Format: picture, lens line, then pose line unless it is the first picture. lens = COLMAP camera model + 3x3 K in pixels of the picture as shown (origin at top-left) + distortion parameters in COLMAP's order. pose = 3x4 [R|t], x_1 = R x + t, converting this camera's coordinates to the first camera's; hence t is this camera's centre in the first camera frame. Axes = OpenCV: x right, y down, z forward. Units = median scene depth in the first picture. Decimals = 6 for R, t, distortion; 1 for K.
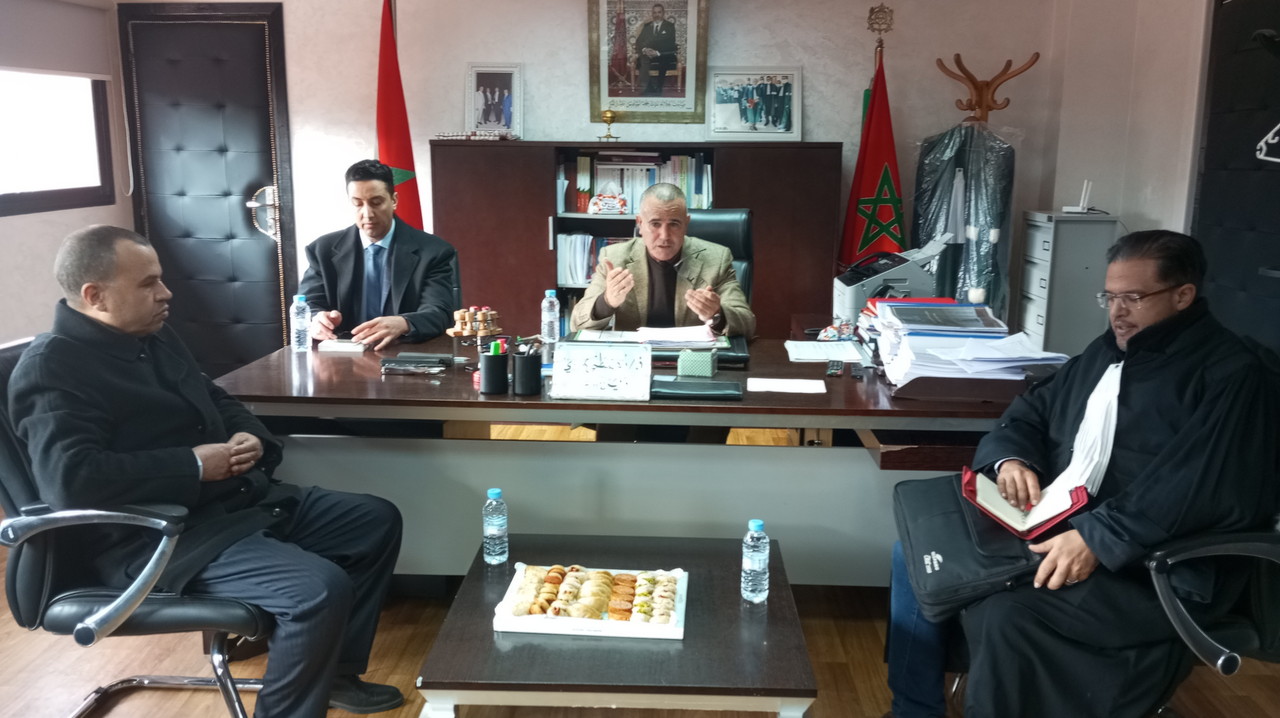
lens RADIAL K [[1023.7, 0, 656.9], [0, 1023.7, 359.2], [0, 0, 1]] dist [0.087240, -0.153934]
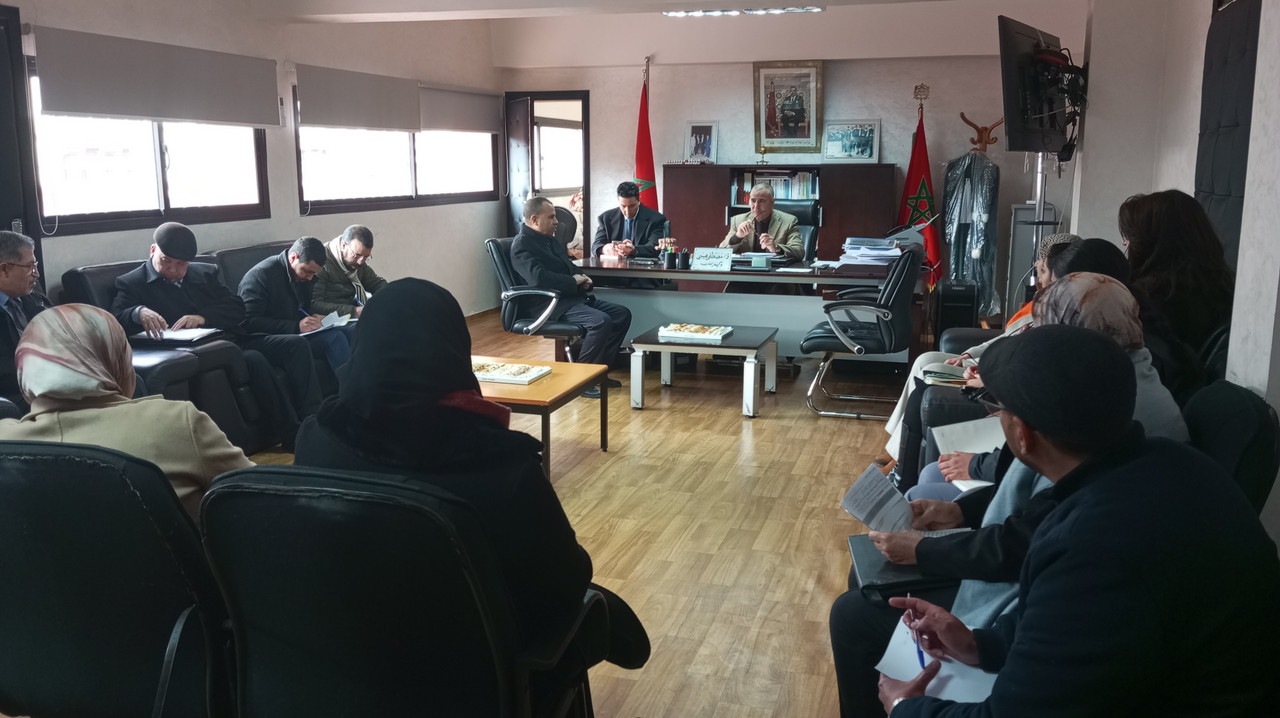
lens RADIAL K [[1025.2, 0, 659.4], [0, 1025.2, 333.1], [0, 0, 1]] dist [0.102928, -0.172391]
pose [[0.967435, 0.034636, -0.250739, 0.230608], [-0.042758, 0.998720, -0.027015, 0.129603], [0.249482, 0.036856, 0.967678, -0.725416]]
